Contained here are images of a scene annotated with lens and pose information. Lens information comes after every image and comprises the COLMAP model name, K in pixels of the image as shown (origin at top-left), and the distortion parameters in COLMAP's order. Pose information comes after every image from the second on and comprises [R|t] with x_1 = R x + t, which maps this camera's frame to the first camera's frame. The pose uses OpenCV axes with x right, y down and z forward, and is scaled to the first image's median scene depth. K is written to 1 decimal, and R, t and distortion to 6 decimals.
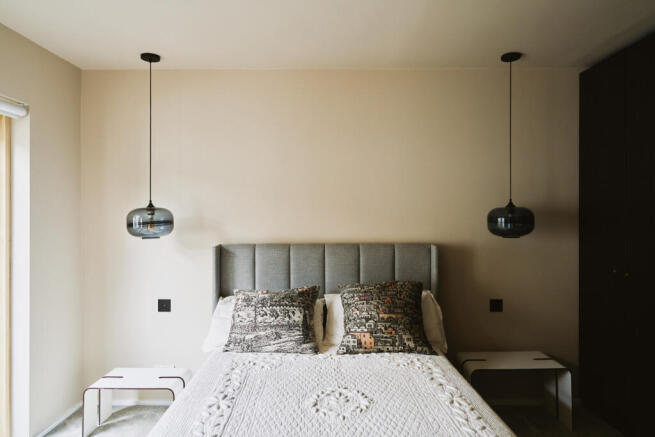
lens RADIAL K [[451.7, 0, 328.4], [0, 451.7, 216.9], [0, 0, 1]] dist [0.010726, -0.002315]
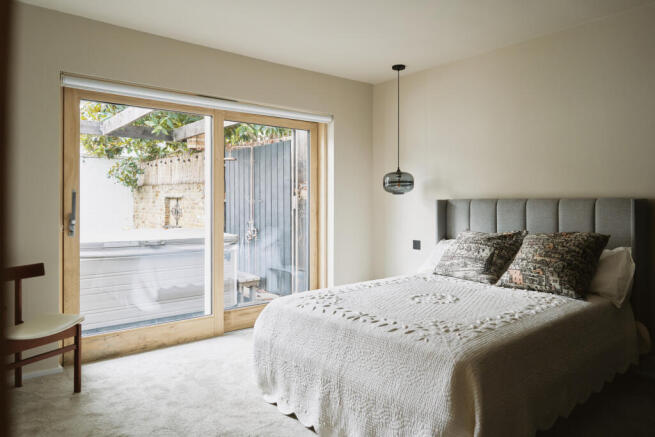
lens RADIAL K [[451.7, 0, 325.2], [0, 451.7, 216.0], [0, 0, 1]] dist [0.010726, -0.002315]
pose [[0.609462, 0.023289, -0.792473, 0.613303], [-0.008438, 0.999702, 0.022889, 0.088597], [0.792771, -0.007263, 0.609477, -0.062515]]
